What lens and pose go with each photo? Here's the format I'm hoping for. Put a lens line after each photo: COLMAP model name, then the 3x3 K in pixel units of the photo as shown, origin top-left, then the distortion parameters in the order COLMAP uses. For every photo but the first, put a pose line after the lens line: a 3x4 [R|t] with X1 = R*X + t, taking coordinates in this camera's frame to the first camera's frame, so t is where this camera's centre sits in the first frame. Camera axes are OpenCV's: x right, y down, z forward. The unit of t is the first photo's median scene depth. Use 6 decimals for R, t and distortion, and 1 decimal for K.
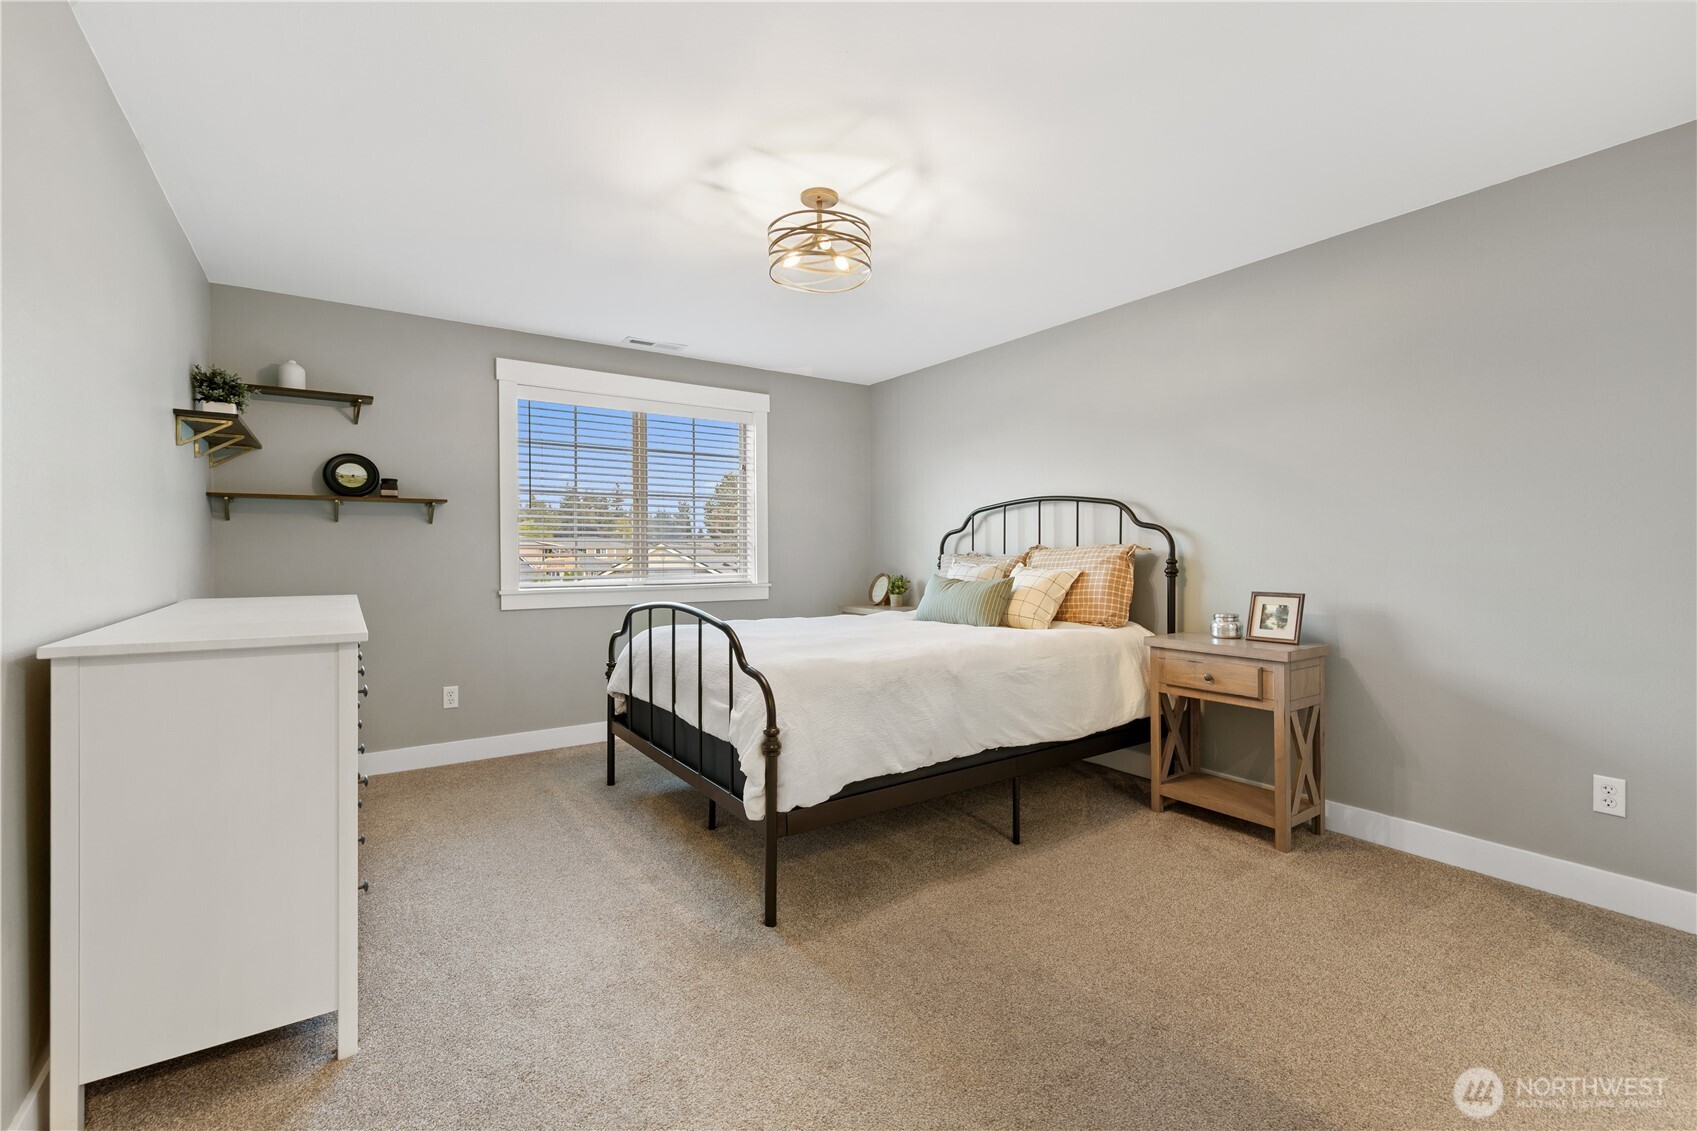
lens RADIAL K [[722.2, 0, 851.6], [0, 722.2, 562.2], [0, 0, 1]] dist [-0.000428, 0.000012]
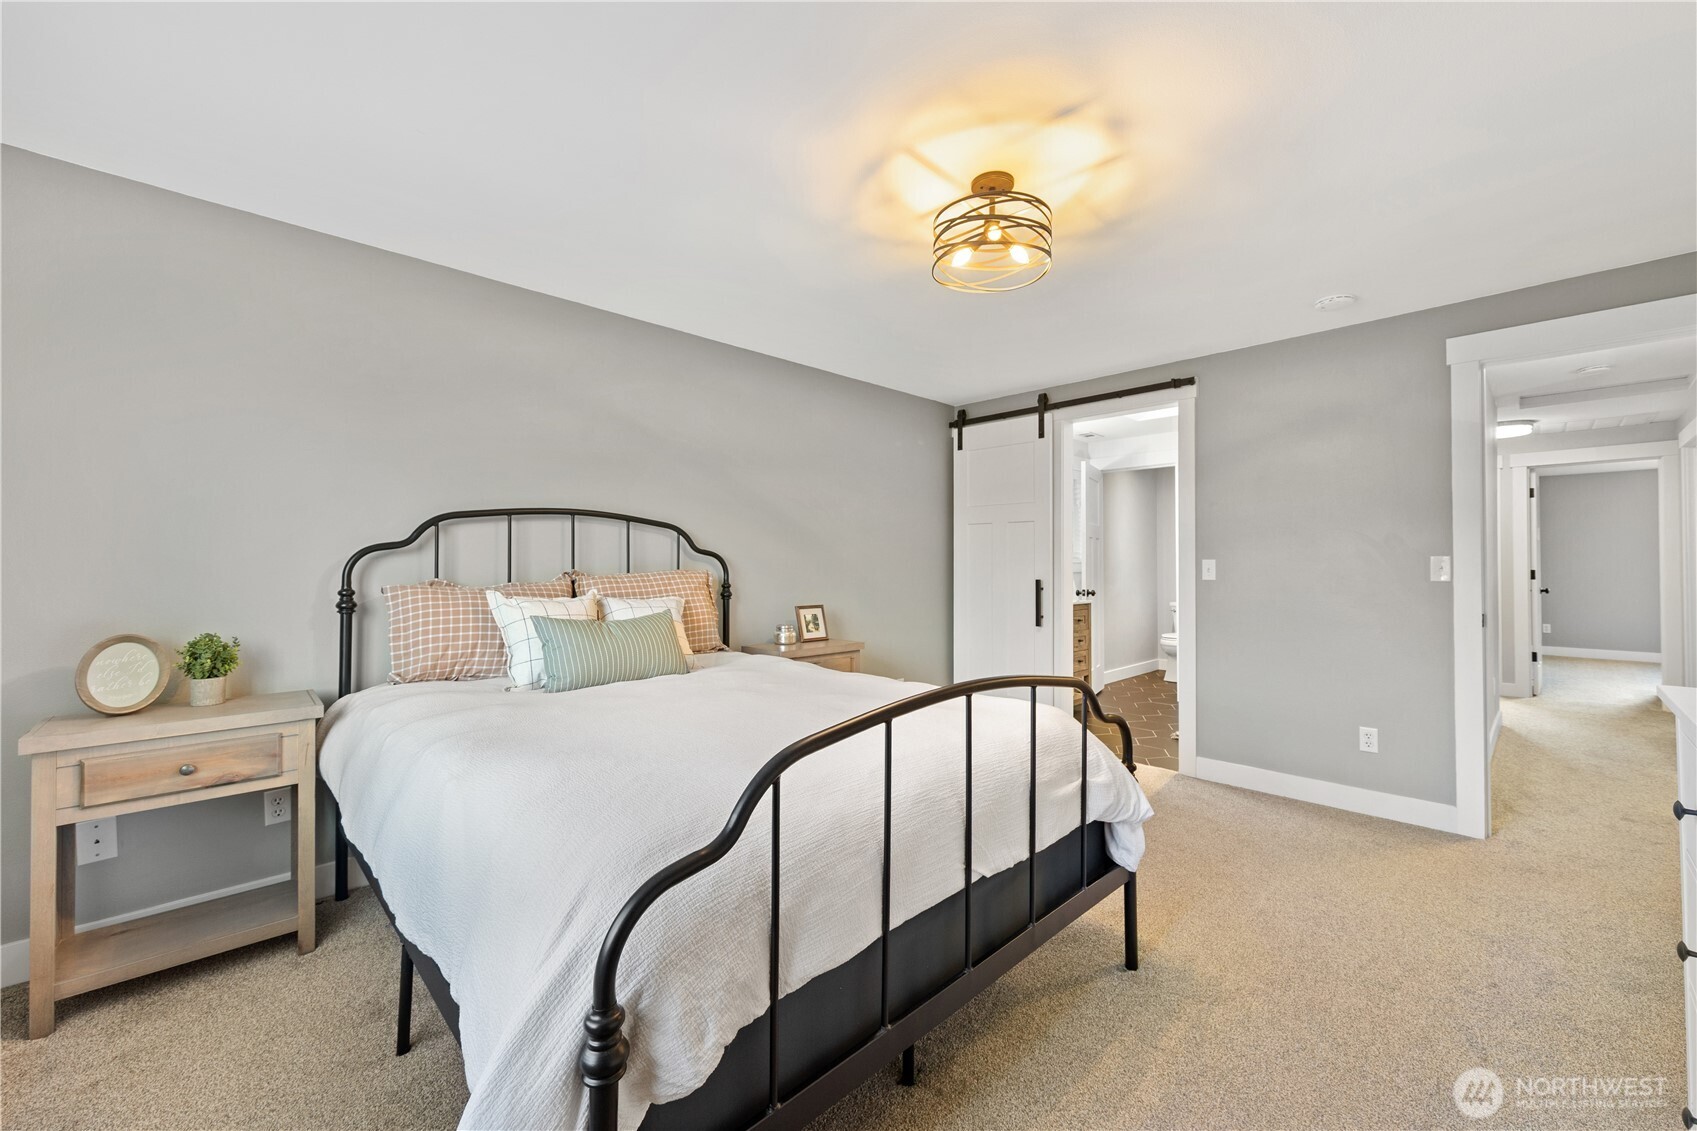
lens RADIAL K [[669.9, 0, 856.9], [0, 669.9, 558.0], [0, 0, 1]] dist [0.003352, -0.000703]
pose [[-0.166546, 0.007427, 0.986006, -0.606681], [0.007043, 0.999955, -0.006342, -0.035074], [-0.986008, 0.005889, -0.166591, 0.965448]]
